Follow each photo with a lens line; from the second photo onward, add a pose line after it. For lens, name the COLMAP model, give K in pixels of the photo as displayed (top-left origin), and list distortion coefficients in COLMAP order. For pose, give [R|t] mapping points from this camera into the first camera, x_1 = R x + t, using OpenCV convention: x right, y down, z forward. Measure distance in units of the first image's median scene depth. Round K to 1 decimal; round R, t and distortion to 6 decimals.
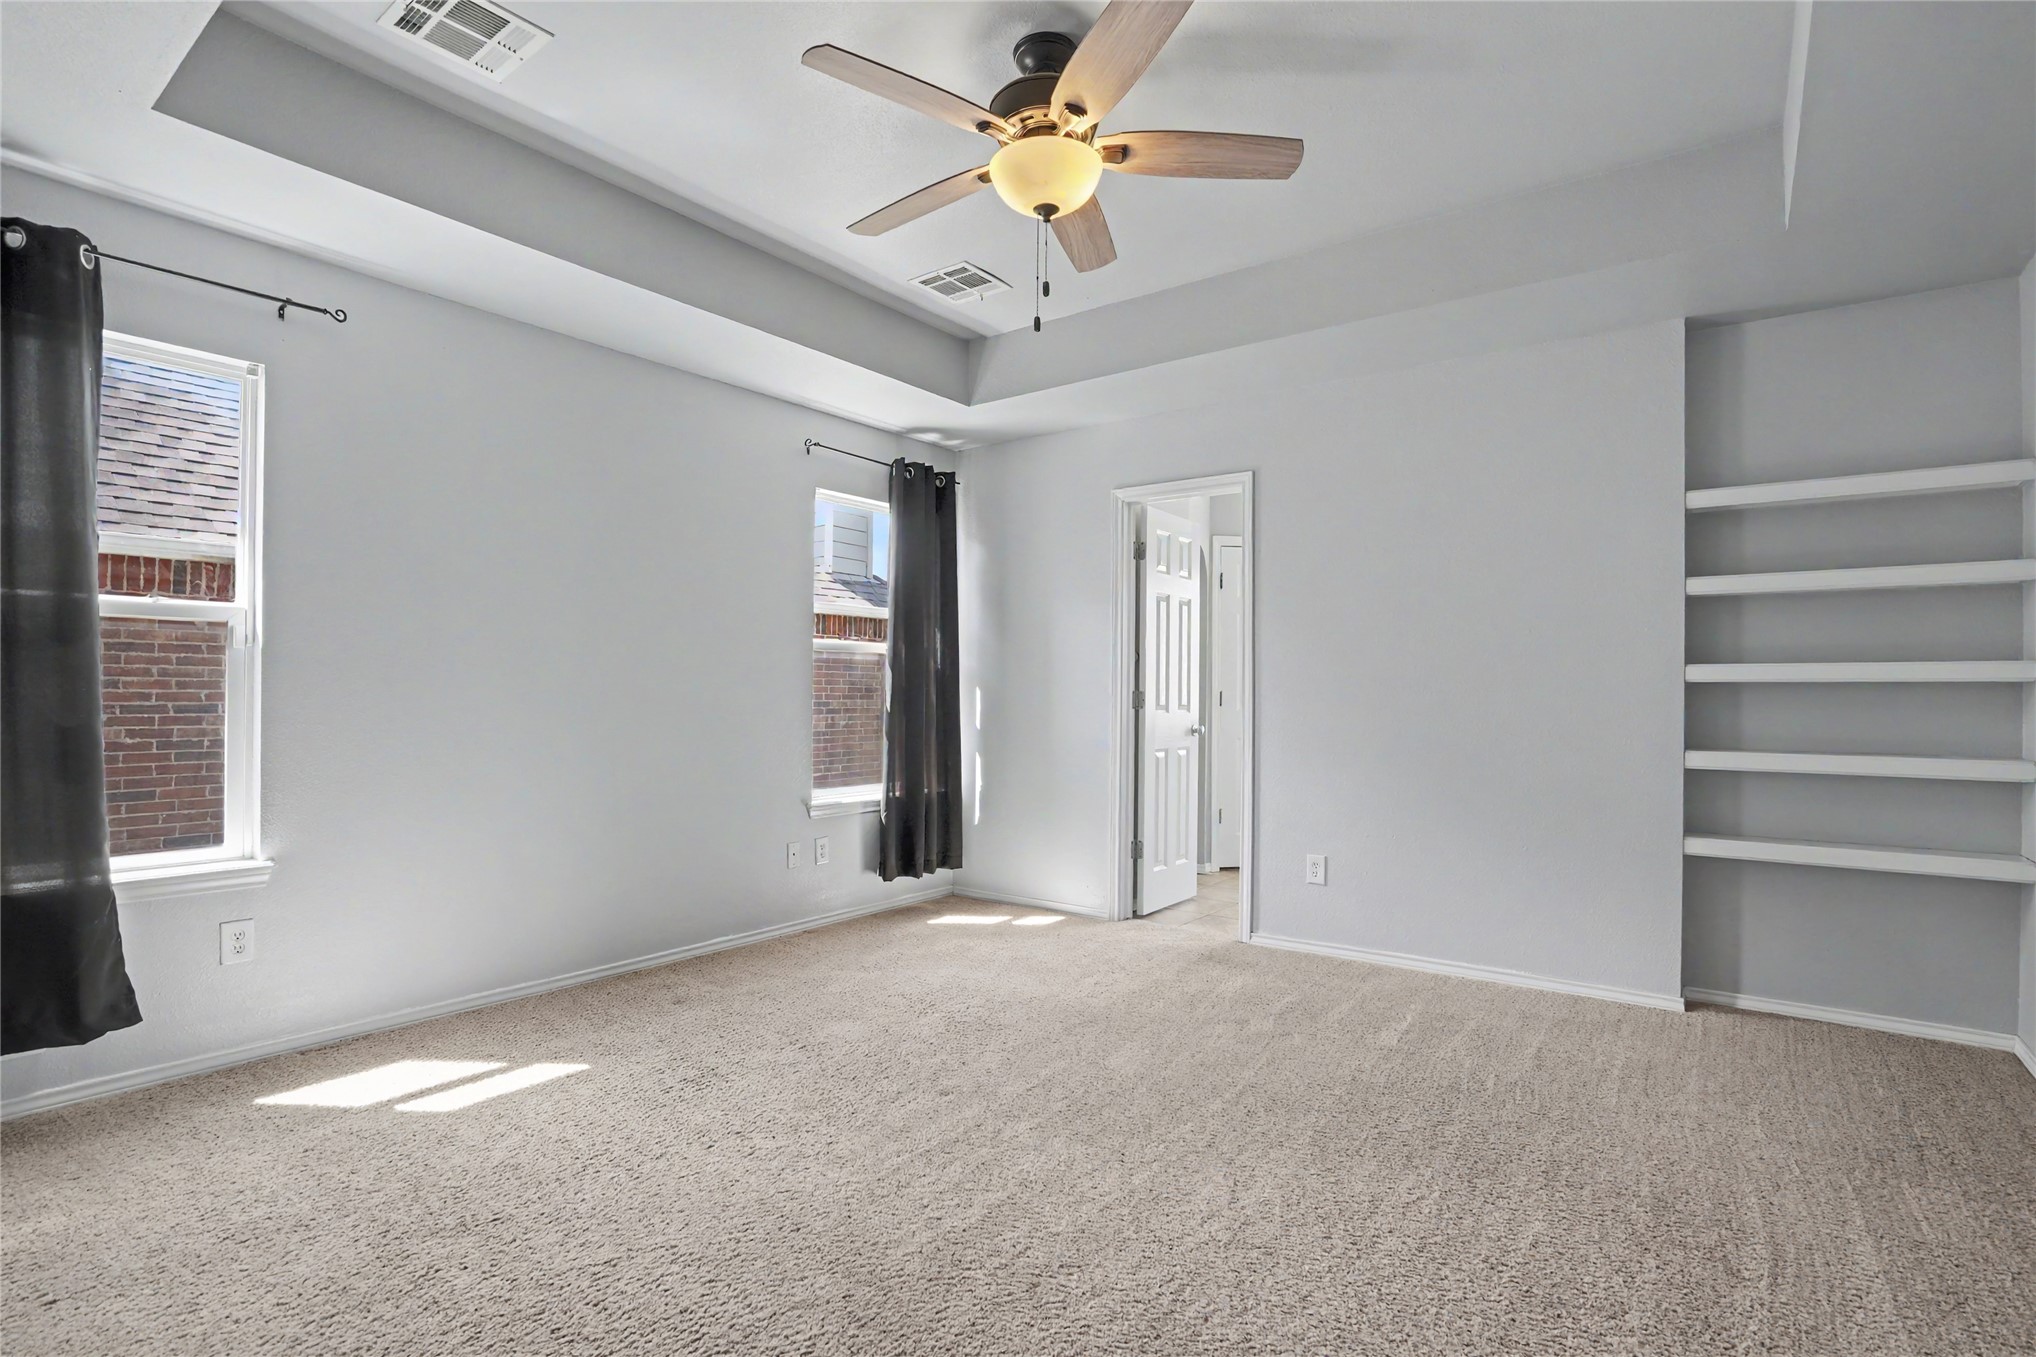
lens RADIAL K [[970.3, 0, 1018.0], [0, 970.3, 678.5], [0, 0, 1]] dist [-0.062876, 0.026093]
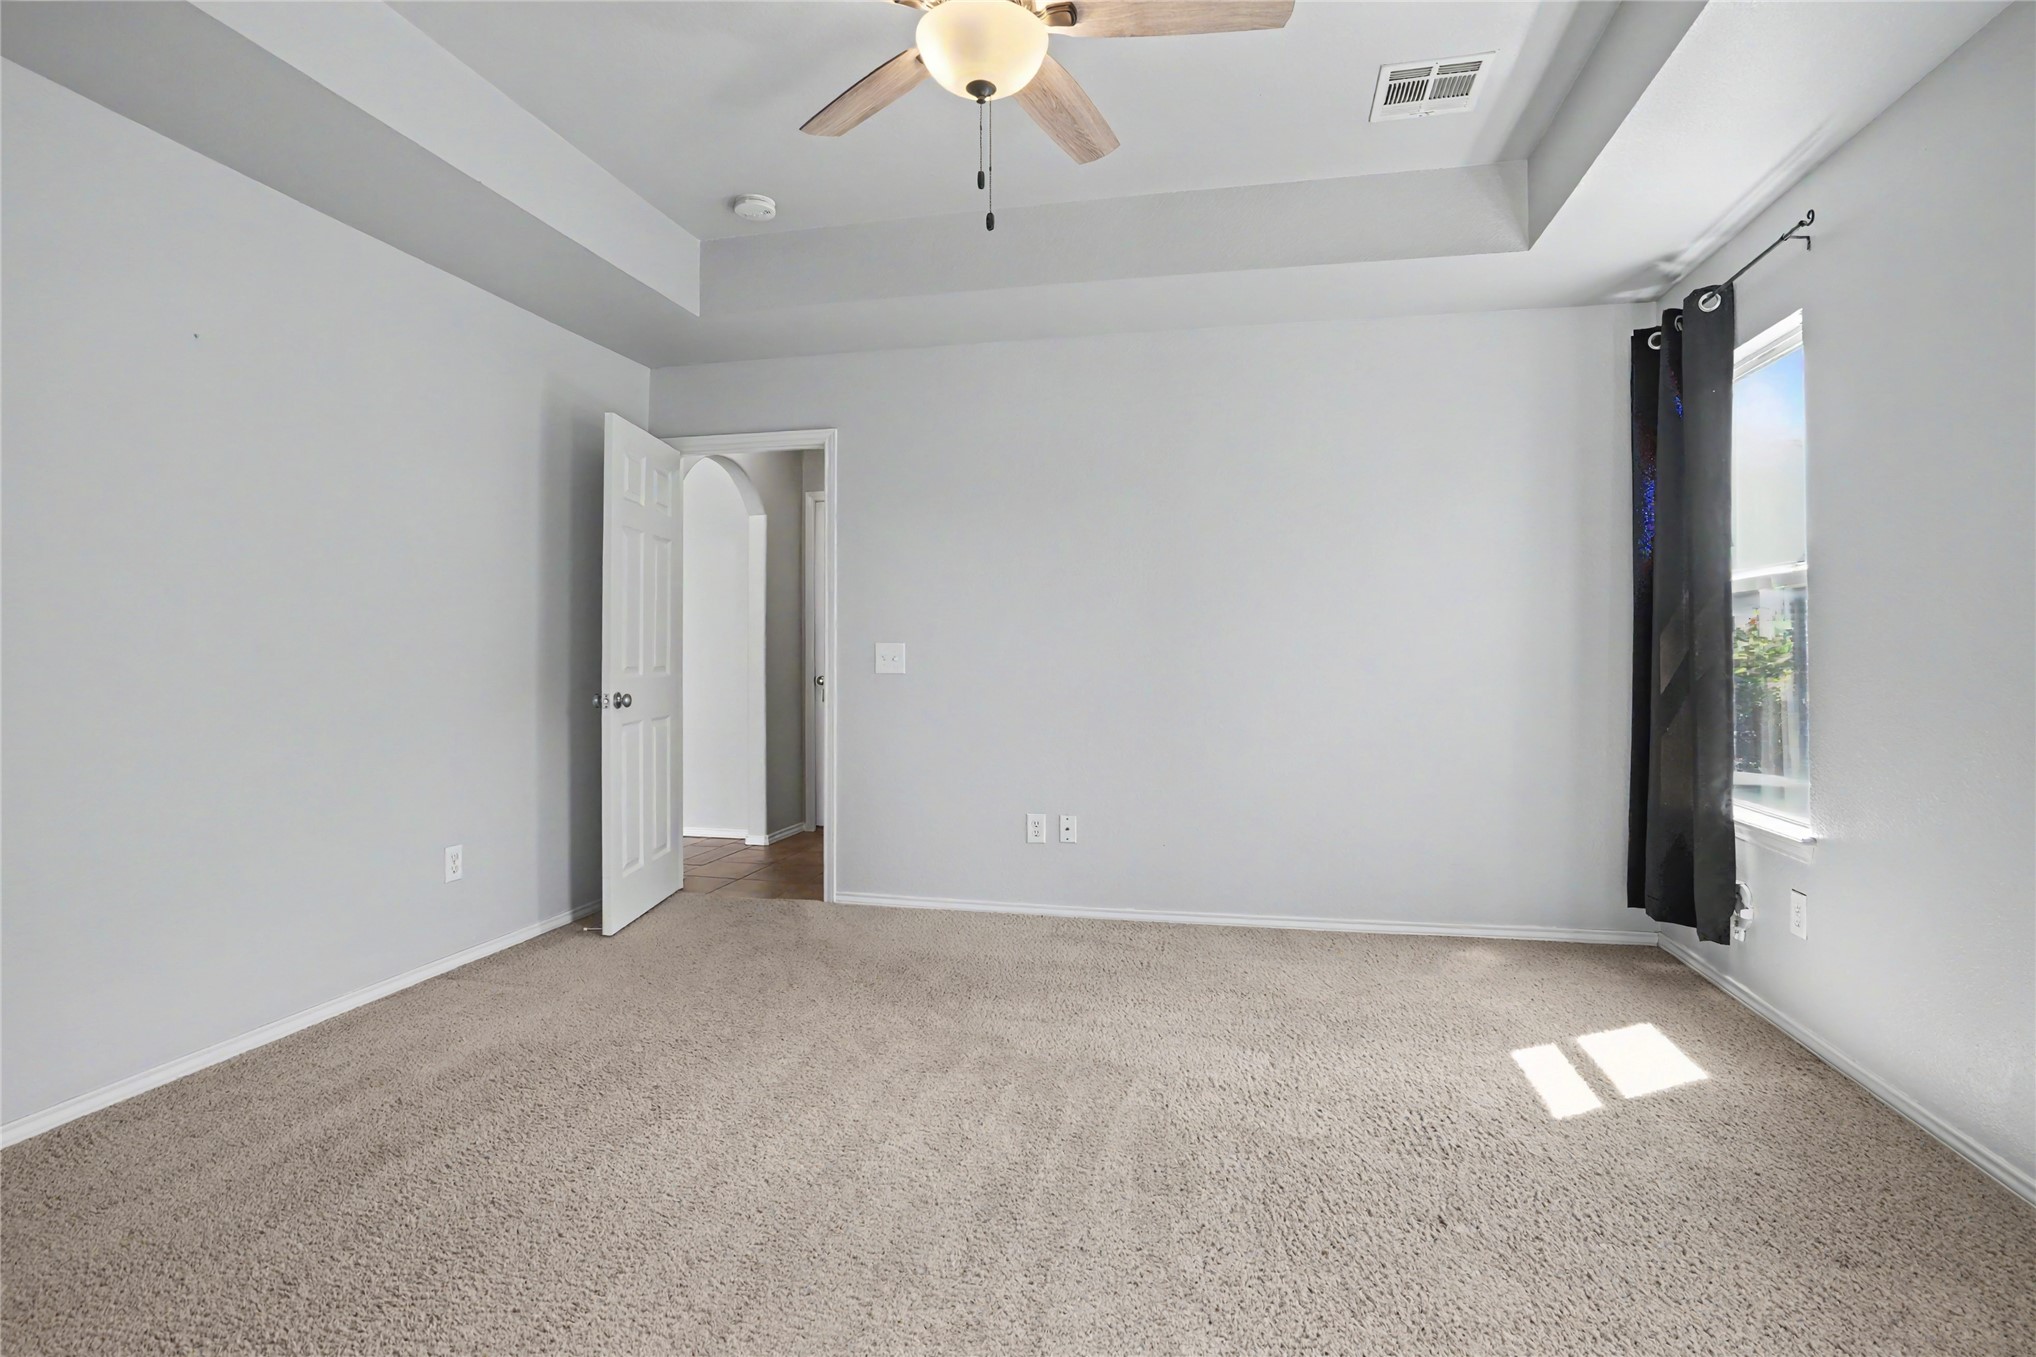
lens RADIAL K [[970.3, 0, 1018.0], [0, 970.3, 678.5], [0, 0, 1]] dist [-0.062876, 0.026093]
pose [[-0.910475, -0.000125, -0.413563, 0.309627], [0.000239, 1.000000, -0.000828, 0.039023], [0.413563, -0.000853, -0.910475, 1.605816]]
